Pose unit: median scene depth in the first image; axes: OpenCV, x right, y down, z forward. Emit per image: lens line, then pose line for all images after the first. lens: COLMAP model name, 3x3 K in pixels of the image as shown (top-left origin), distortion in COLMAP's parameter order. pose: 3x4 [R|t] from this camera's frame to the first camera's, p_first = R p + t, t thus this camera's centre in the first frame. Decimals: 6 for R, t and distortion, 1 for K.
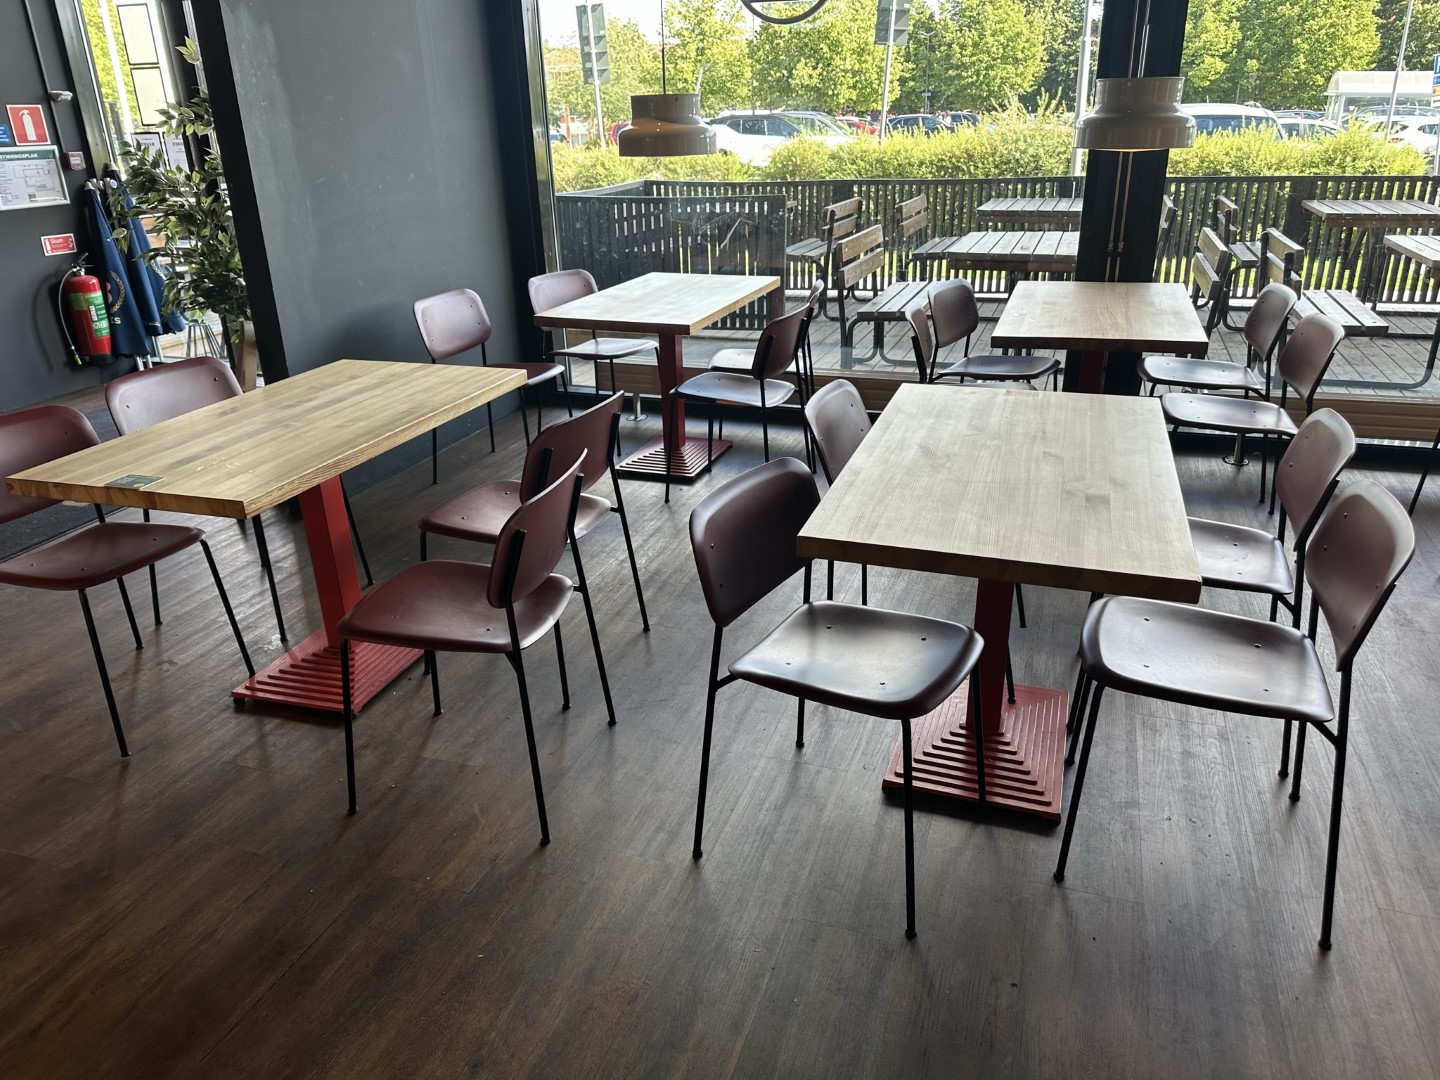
lens RADIAL K [[1012.8, 0, 721.3], [0, 1012.8, 519.5], [0, 0, 1]] dist [0.072702, -0.102364]
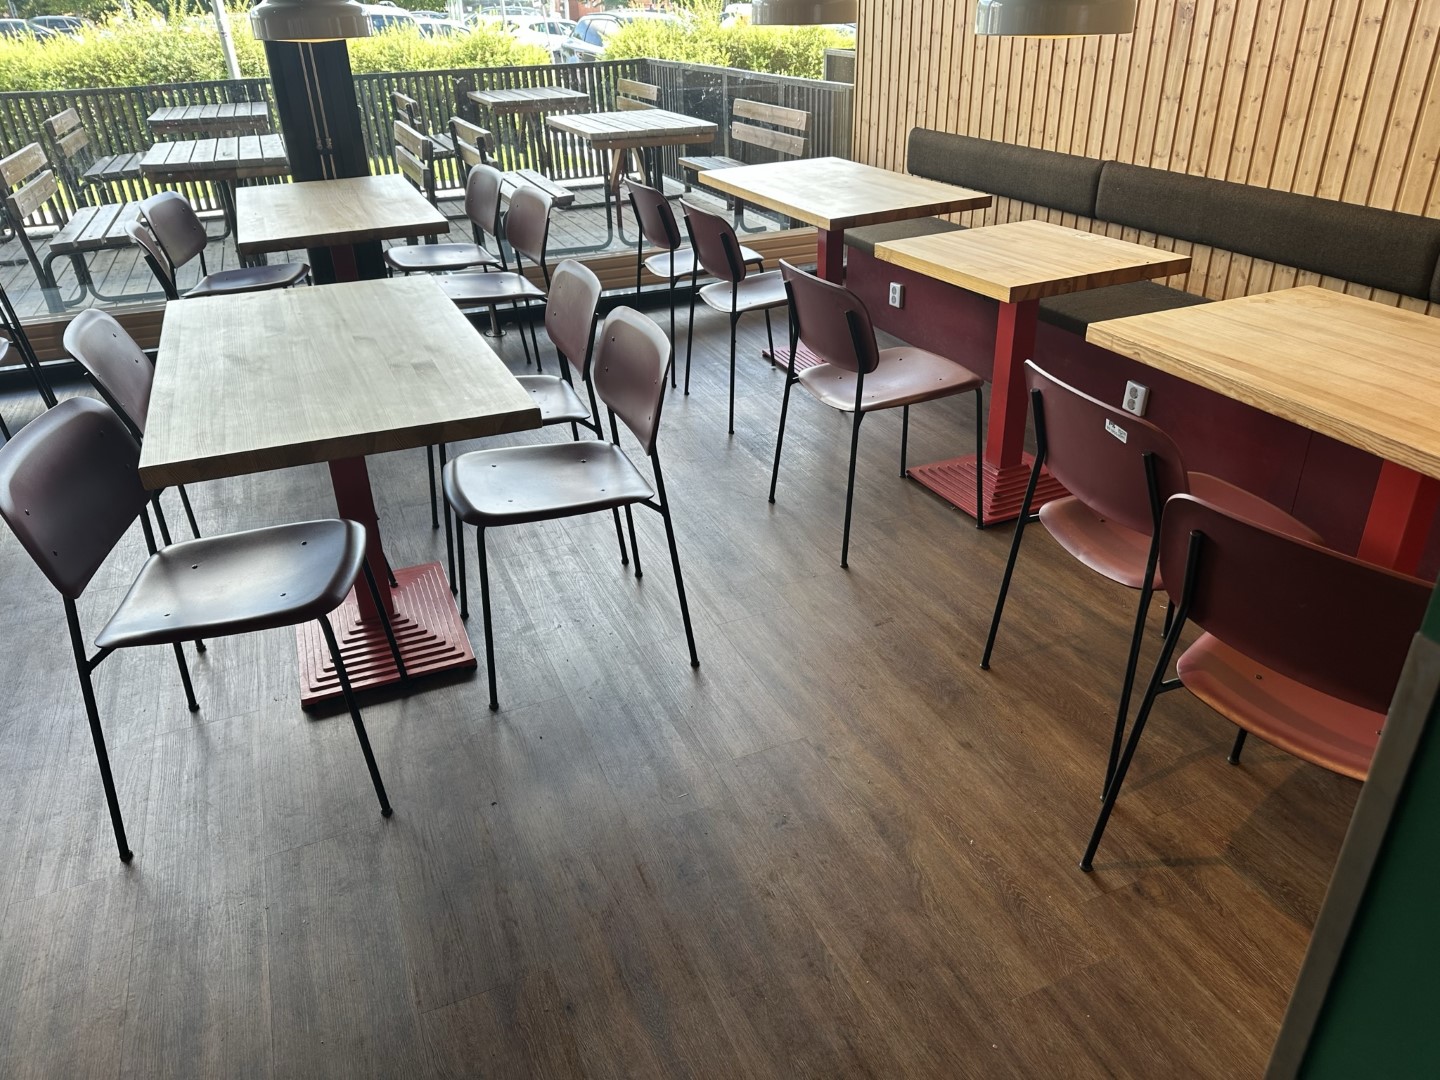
lens RADIAL K [[1026.8, 0, 720.0], [0, 1026.8, 540.0], [0, 0, 1]] dist [0.021269, -0.033775]
pose [[0.743260, -0.307593, 0.594097, -0.079371], [0.250900, 0.951379, 0.178681, 0.032894], [-0.620173, 0.016253, 0.784297, -0.023715]]
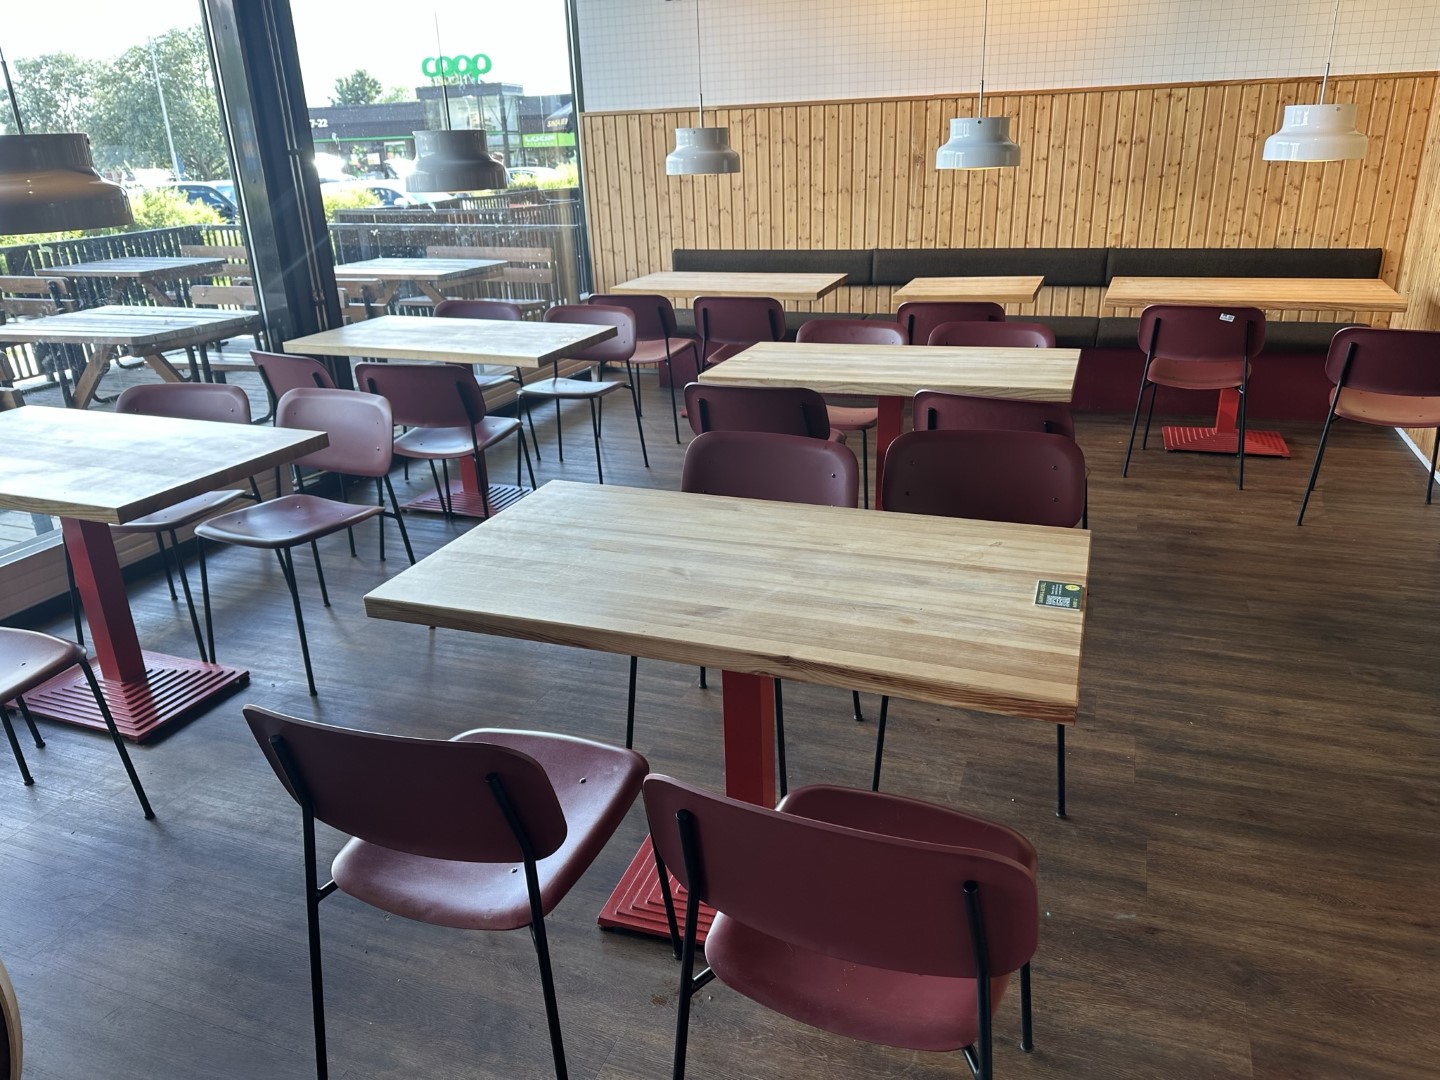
lens RADIAL K [[1026.8, 0, 720.0], [0, 1026.8, 540.0], [0, 0, 1]] dist [0.021269, -0.033775]
pose [[0.041408, -0.340571, 0.939307, -1.361874], [0.395969, 0.868728, 0.297525, -0.425660], [-0.917330, 0.359616, 0.170827, 1.144028]]
